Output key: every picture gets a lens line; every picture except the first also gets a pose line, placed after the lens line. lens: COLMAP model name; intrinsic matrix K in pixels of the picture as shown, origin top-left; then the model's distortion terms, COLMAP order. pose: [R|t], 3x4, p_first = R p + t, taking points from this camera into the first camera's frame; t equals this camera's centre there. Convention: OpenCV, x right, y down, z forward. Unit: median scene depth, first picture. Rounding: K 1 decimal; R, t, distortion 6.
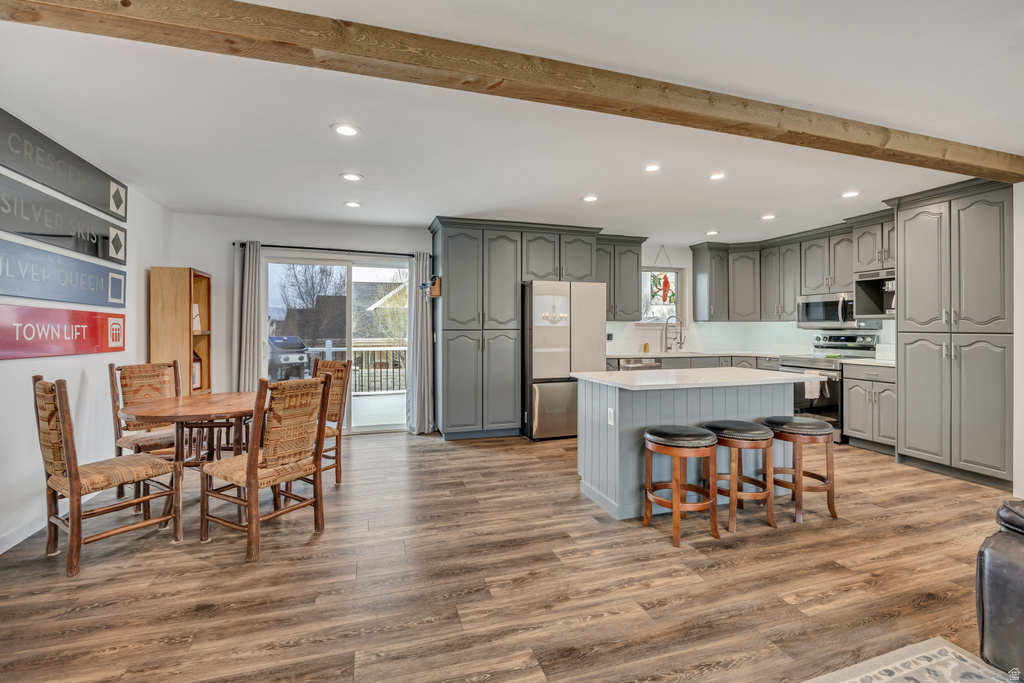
lens RADIAL K [[450.9, 0, 515.5], [0, 450.9, 325.6], [0, 0, 1]] dist [-0.011009, -0.001233]
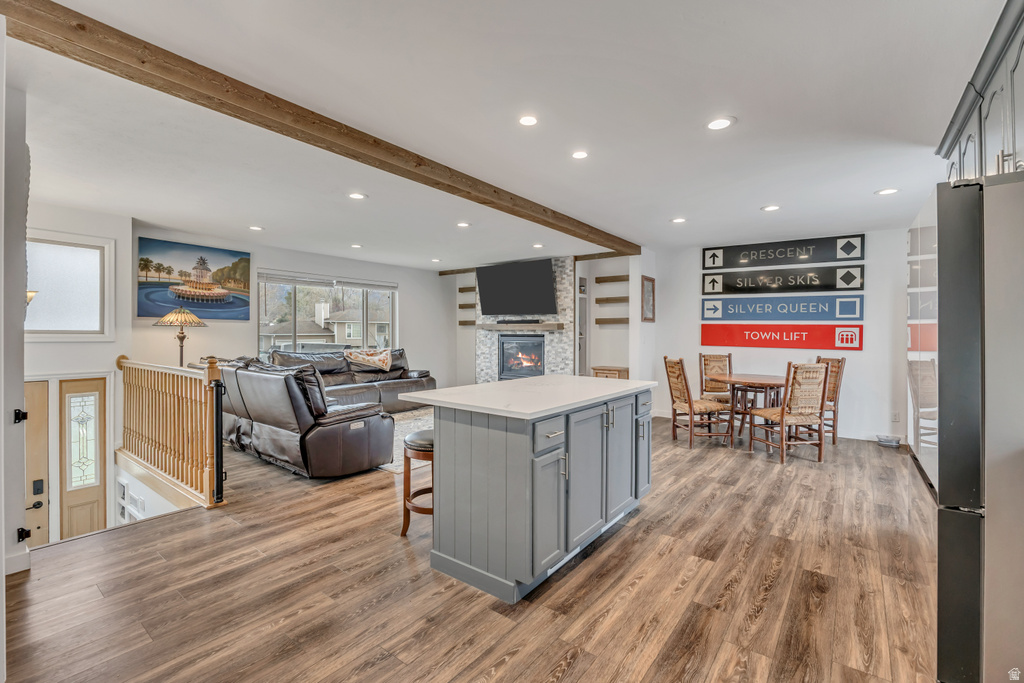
lens RADIAL K [[450.9, 0, 508.2], [0, 450.9, 332.8], [0, 0, 1]] dist [-0.011009, -0.001233]
pose [[-0.825538, -0.004443, -0.564329, 0.933417], [-0.002298, 0.999987, -0.004511, 0.010272], [0.564342, -0.002427, -0.825538, 1.665267]]
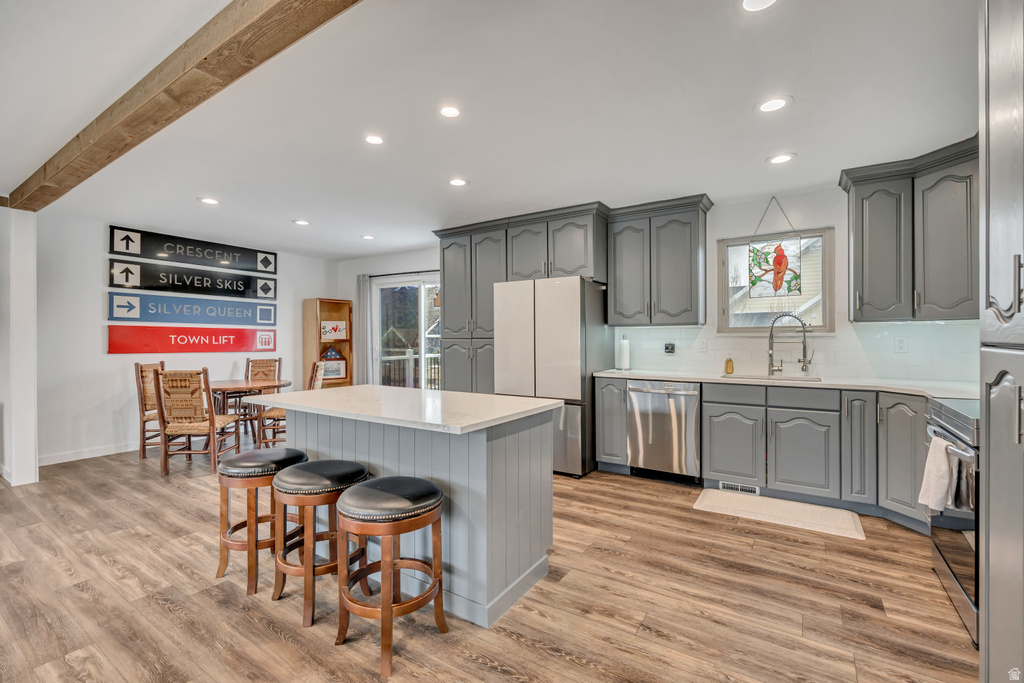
lens RADIAL K [[450.9, 0, 515.6], [0, 450.9, 337.2], [0, 0, 1]] dist [-0.011009, -0.001233]
pose [[0.631129, -0.003334, -0.775671, 1.096489], [0.008680, 0.999959, 0.002764, 0.007576], [0.775629, -0.008477, 0.631132, 0.682492]]
